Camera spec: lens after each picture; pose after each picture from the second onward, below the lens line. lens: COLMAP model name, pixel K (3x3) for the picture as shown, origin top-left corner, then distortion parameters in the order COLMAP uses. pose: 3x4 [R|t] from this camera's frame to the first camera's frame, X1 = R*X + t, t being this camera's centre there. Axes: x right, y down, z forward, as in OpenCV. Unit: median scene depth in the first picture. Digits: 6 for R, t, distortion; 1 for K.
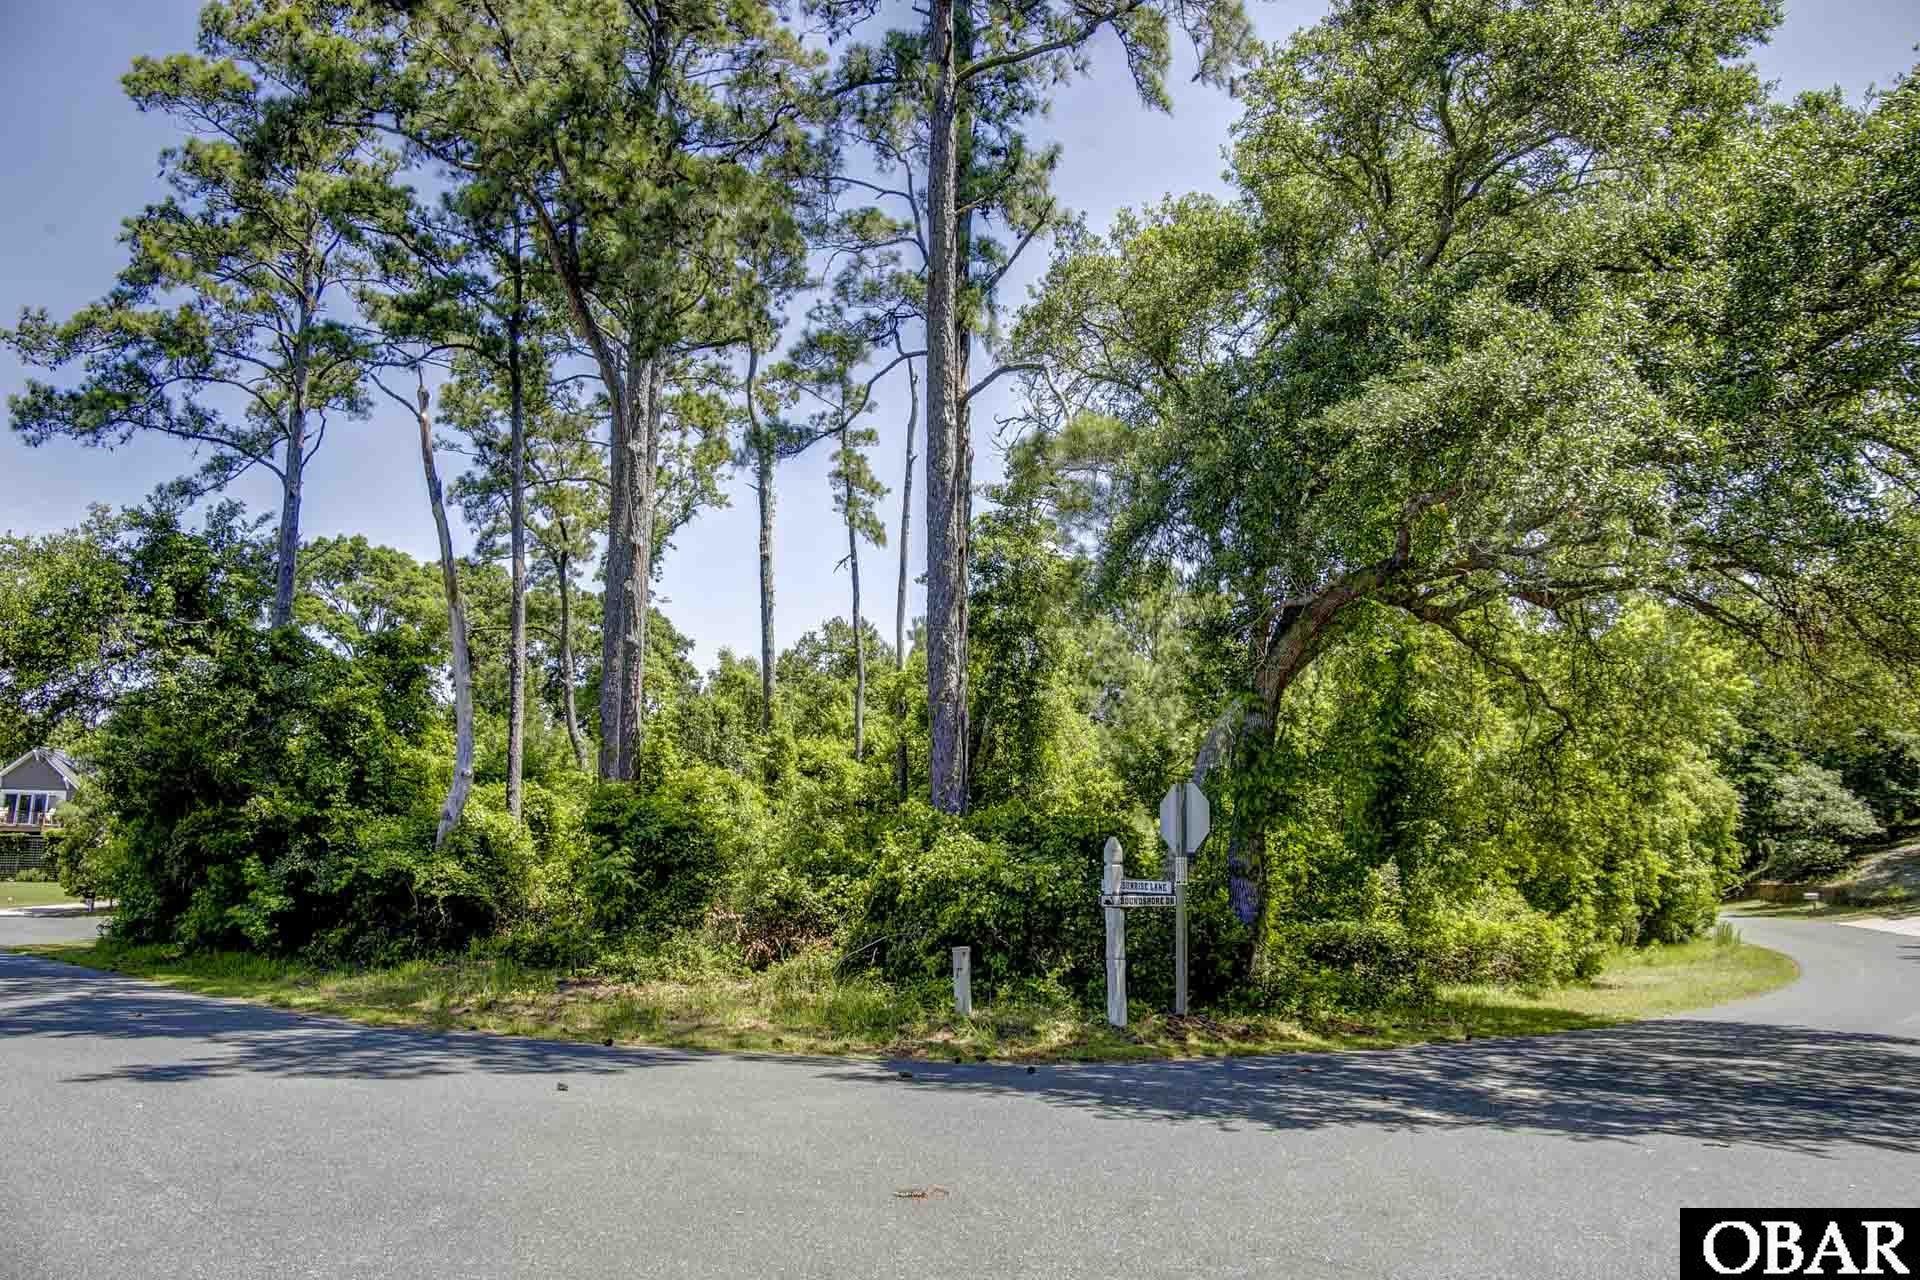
lens RADIAL K [[1390.9, 0, 969.1], [0, 1390.9, 644.7], [0, 0, 1]] dist [-0.097576, 0.046424]
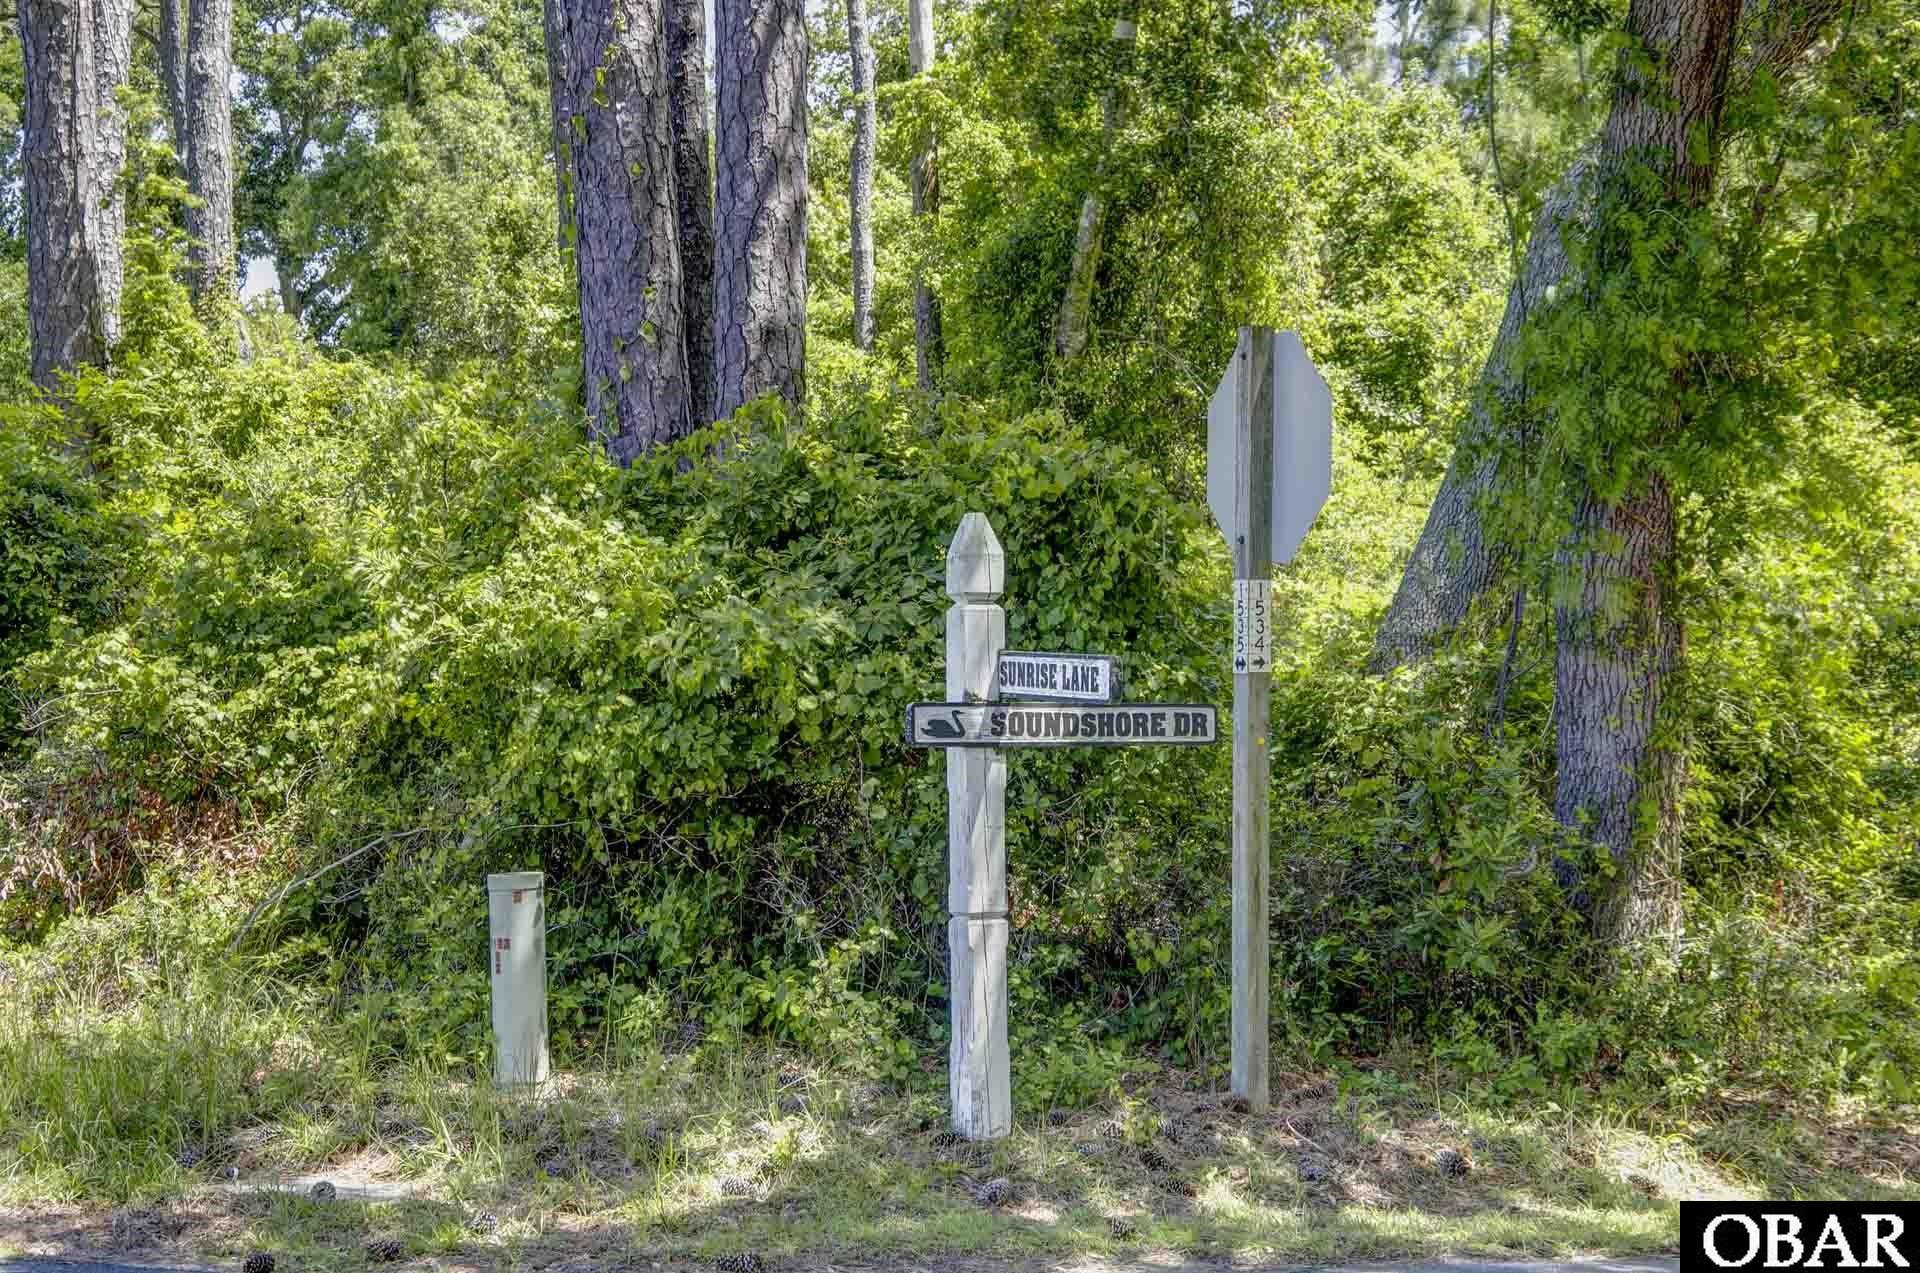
lens RADIAL K [[3475.2, 0, 954.1], [0, 3475.2, 634.3], [0, 0, 1]] dist [0.192125, 0.000000]
pose [[0.985690, -0.009512, -0.168300, 0.152986], [0.035446, 0.987780, 0.151768, 0.034870], [0.164800, -0.155562, 0.973982, 0.181633]]
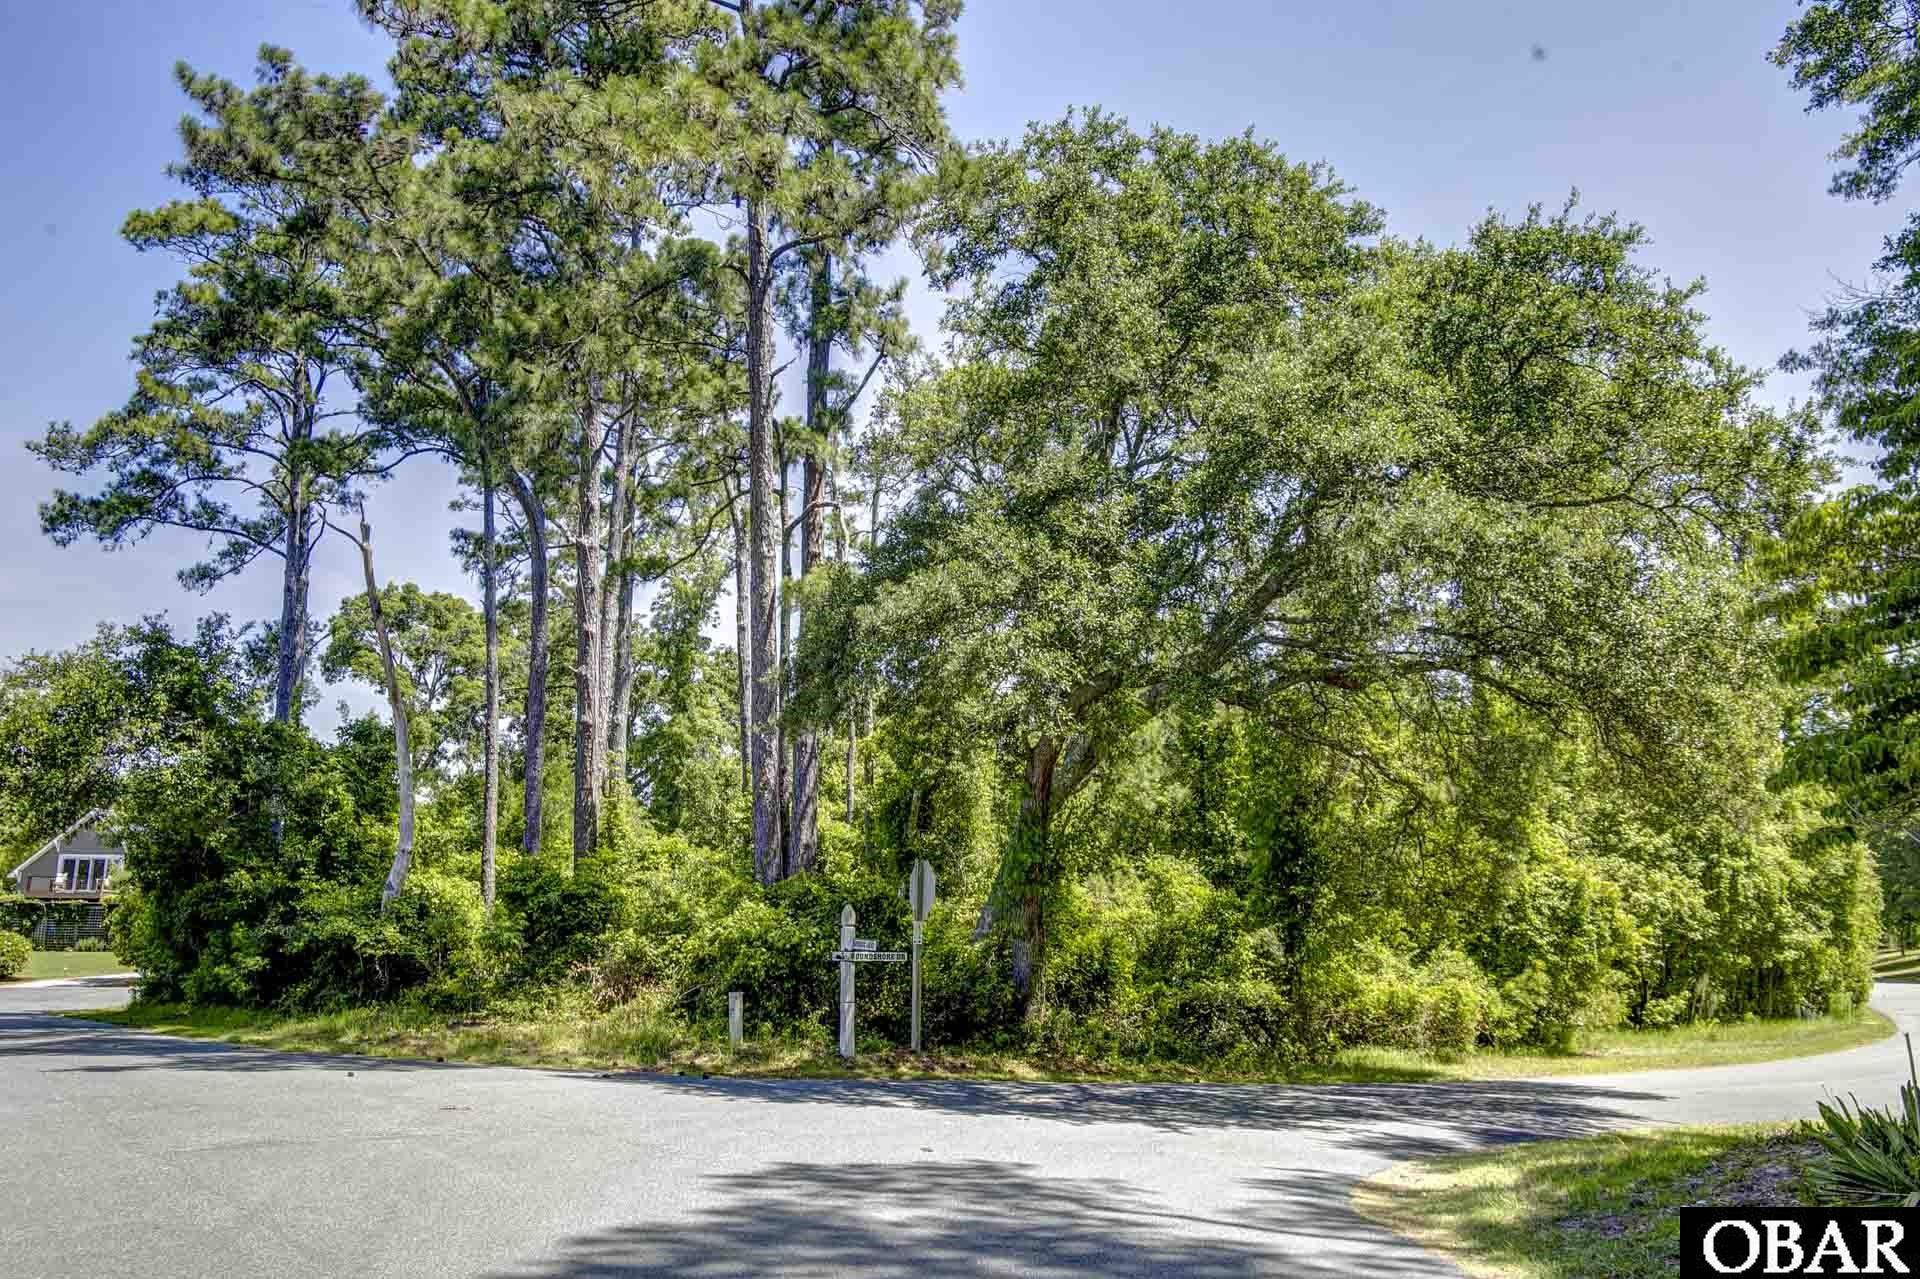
lens RADIAL K [[1711.6, 0, 966.0], [0, 1711.6, 641.8], [0, 0, 1]] dist [-0.021236, -0.020118]
pose [[0.989669, -0.024214, -0.141311, 0.293544], [0.023123, 0.999689, -0.009359, -0.054932], [0.141493, 0.005995, 0.989921, -0.348169]]
